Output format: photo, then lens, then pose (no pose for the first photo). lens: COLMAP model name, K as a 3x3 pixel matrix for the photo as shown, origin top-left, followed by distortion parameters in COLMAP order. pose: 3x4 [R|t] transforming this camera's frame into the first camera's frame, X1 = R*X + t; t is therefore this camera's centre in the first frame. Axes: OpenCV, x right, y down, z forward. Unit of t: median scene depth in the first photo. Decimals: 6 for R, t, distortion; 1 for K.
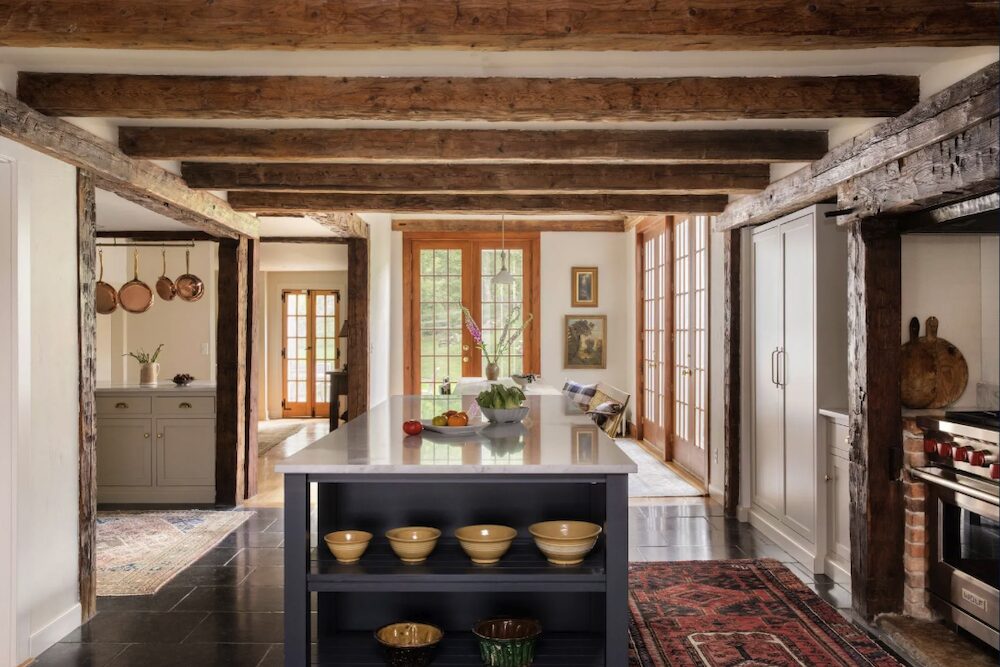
lens RADIAL K [[879.9, 0, 500.0], [0, 879.9, 333.5], [0, 0, 1]] dist [0.006274, 0.003931]
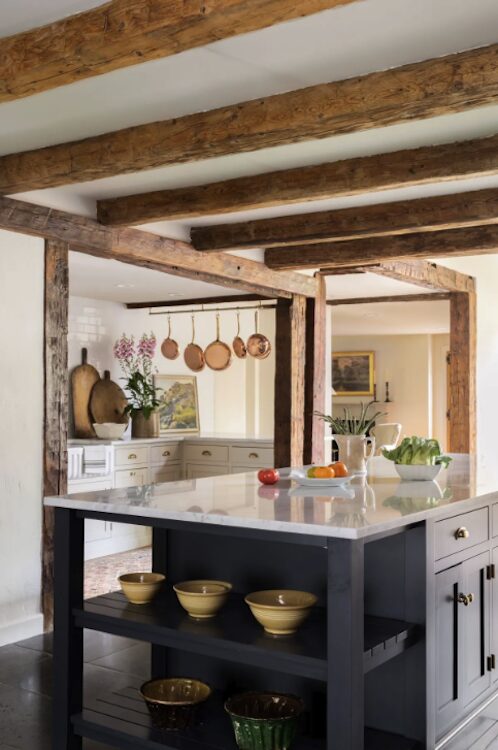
lens RADIAL K [[852.0, 0, 249.0], [0, 852.0, 375.0], [0, 0, 1]] dist [0.004213, -0.018176]
pose [[0.823033, -0.013447, -0.567835, 0.346329], [-0.005115, 0.999504, -0.031084, 0.023549], [0.567971, 0.028488, 0.822556, 0.204844]]
